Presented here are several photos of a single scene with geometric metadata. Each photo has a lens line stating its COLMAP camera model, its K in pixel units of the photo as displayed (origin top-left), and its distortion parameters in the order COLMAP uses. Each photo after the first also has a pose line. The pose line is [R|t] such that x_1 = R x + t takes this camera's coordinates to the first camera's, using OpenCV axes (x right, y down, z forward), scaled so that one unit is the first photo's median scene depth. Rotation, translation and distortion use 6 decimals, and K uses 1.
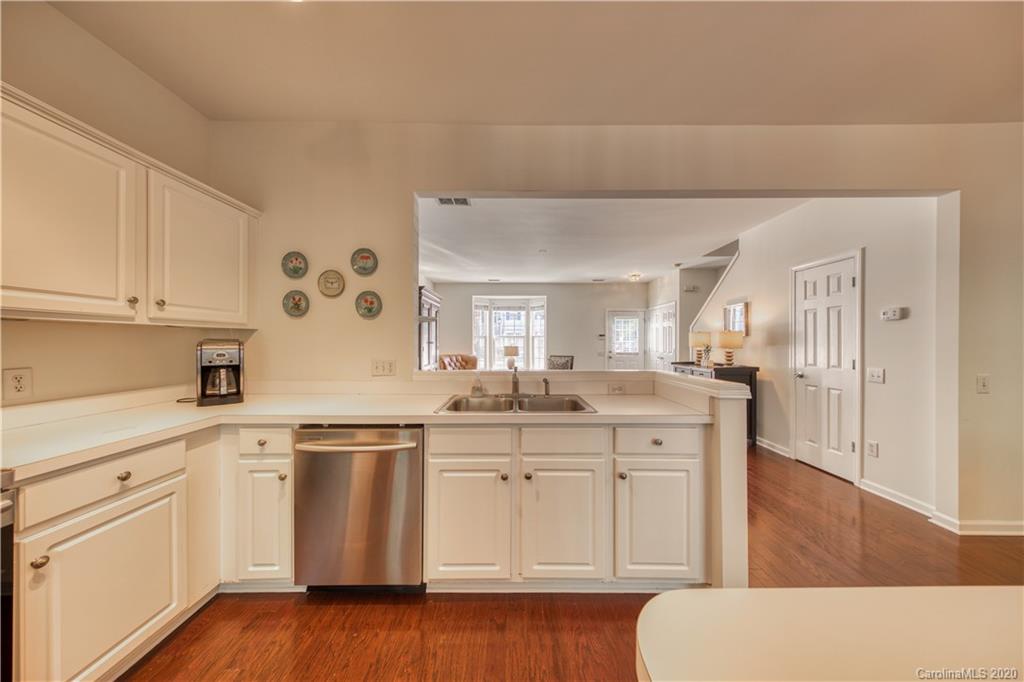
lens RADIAL K [[322.8, 0, 513.2], [0, 322.8, 342.0], [0, 0, 1]] dist [0.012627, -0.003148]
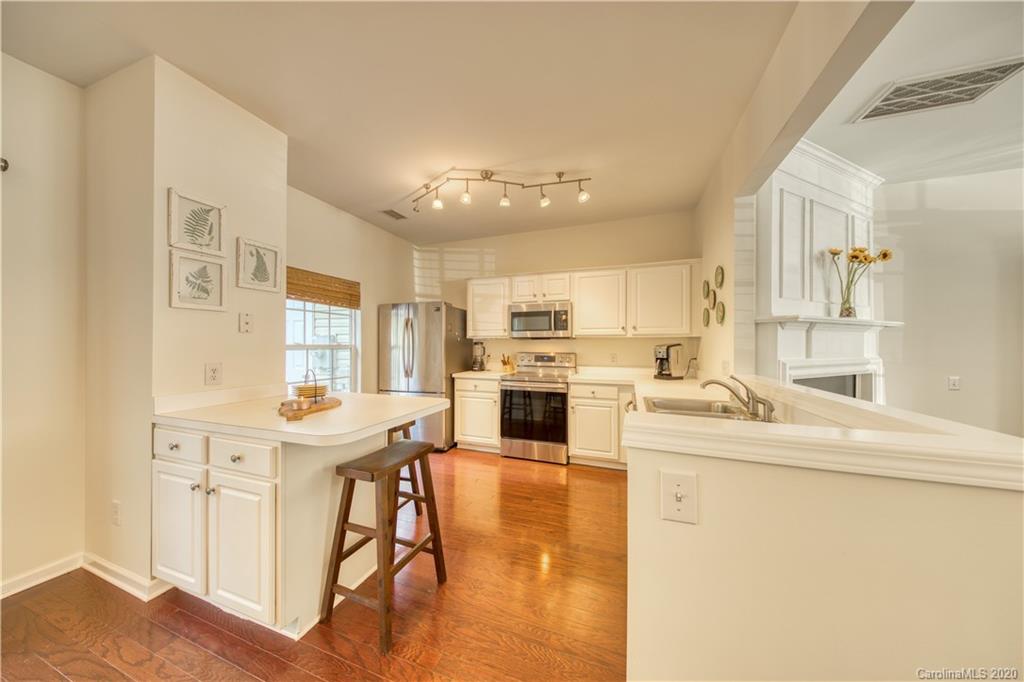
lens RADIAL K [[322.8, 0, 510.2], [0, 322.8, 343.4], [0, 0, 1]] dist [0.012627, -0.003148]
pose [[-0.340997, -0.002635, -0.940061, 0.686734], [-0.001840, 0.999996, -0.002135, -0.002278], [0.940063, 0.001002, -0.341000, 0.516350]]
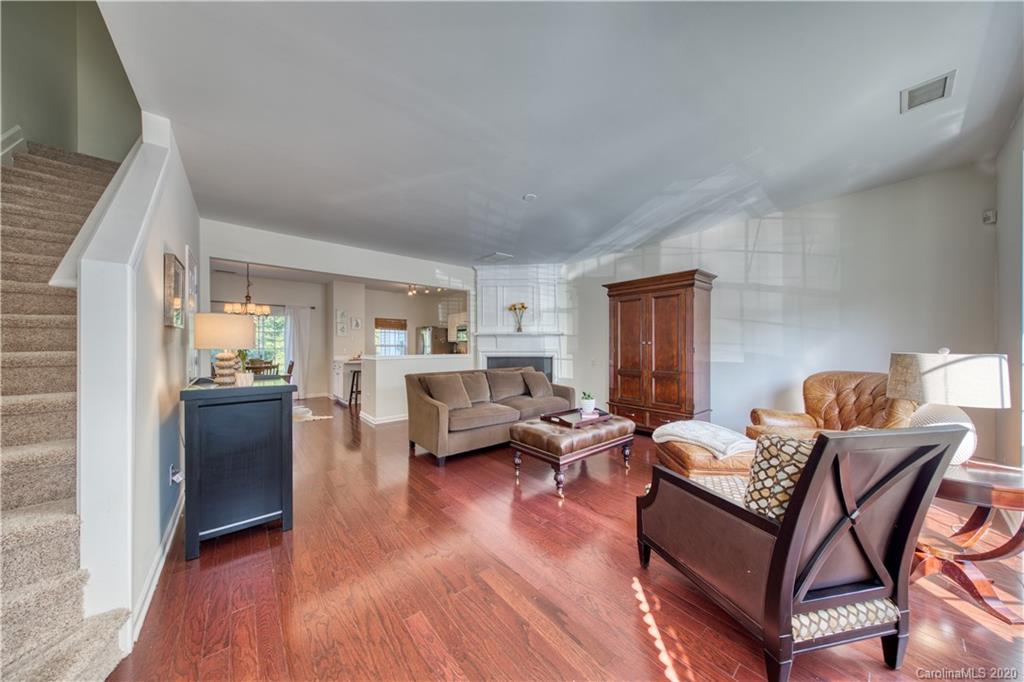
lens RADIAL K [[322.8, 0, 510.2], [0, 322.8, 348.3], [0, 0, 1]] dist [0.012627, -0.003148]
pose [[-0.766731, 0.003427, -0.641959, 0.941523], [0.000075, 0.999986, 0.005248, 0.018740], [0.641968, 0.003976, -0.766721, 2.607648]]
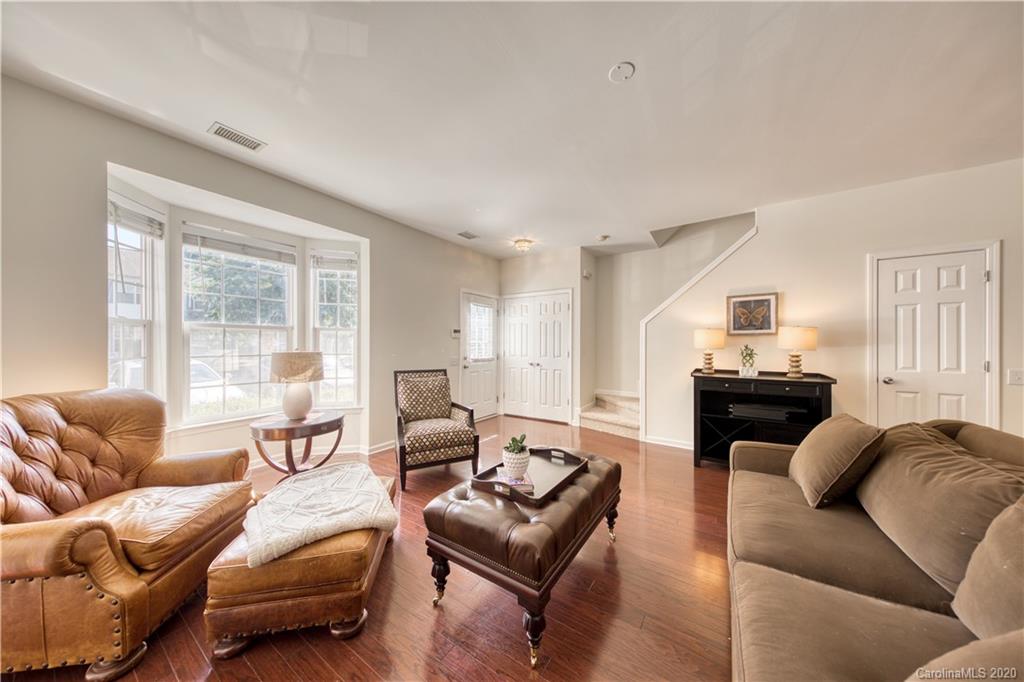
lens RADIAL K [[322.8, 0, 511.2], [0, 322.8, 343.0], [0, 0, 1]] dist [0.012627, -0.003148]
pose [[0.551541, 0.003154, 0.834142, -0.458421], [-0.001725, 0.999995, -0.002641, 0.007411], [-0.834146, 0.000018, 0.551544, 1.620853]]
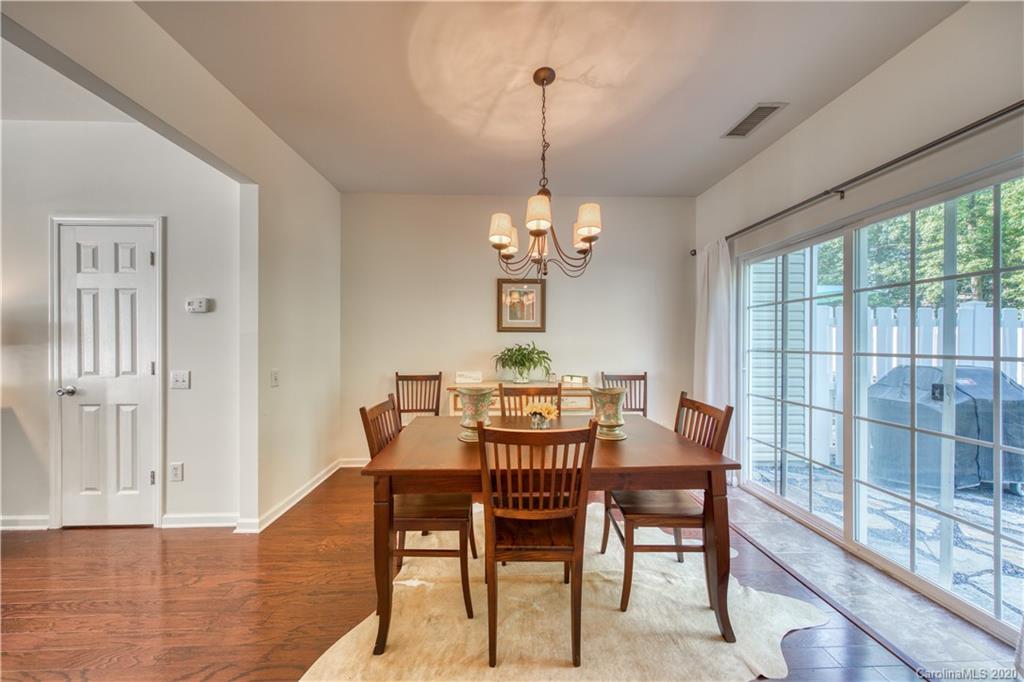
lens RADIAL K [[322.8, 0, 506.8], [0, 322.8, 343.5], [0, 0, 1]] dist [0.012627, -0.003148]
pose [[-0.032051, -0.003986, 0.999478, 0.268989], [0.000462, 0.999992, 0.004003, 0.008937], [-0.999486, 0.000590, -0.032049, 0.210657]]
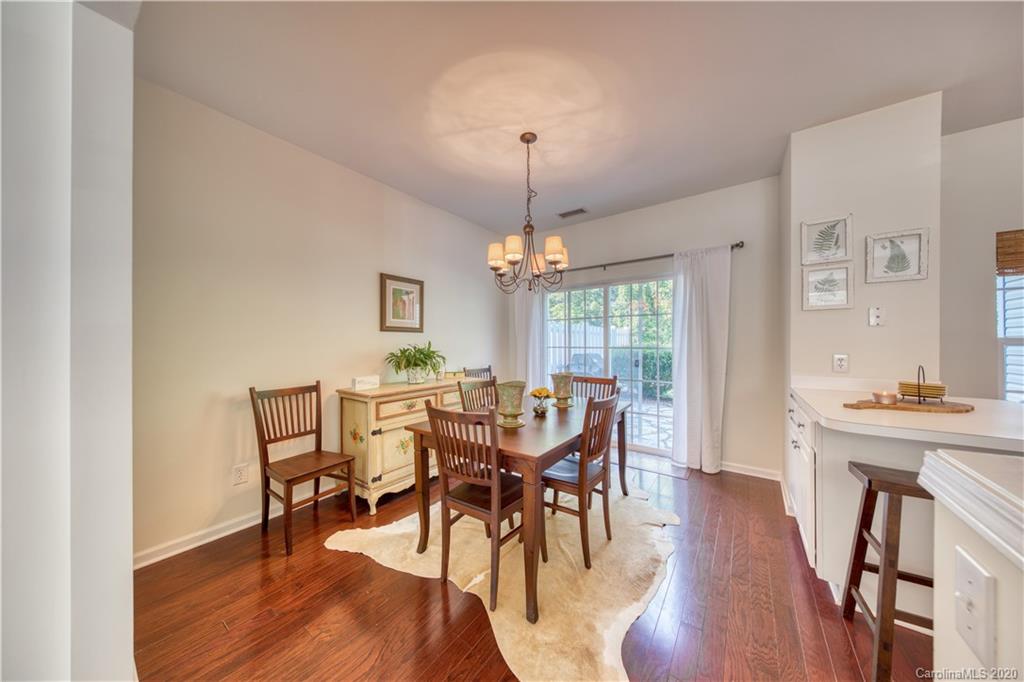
lens RADIAL K [[322.8, 0, 510.0], [0, 322.8, 341.6], [0, 0, 1]] dist [0.012627, -0.003148]
pose [[-0.811289, 0.002769, 0.584638, 0.460292], [0.002860, 0.999996, -0.000767, 0.008060], [-0.584638, 0.001050, -0.811294, 0.805760]]
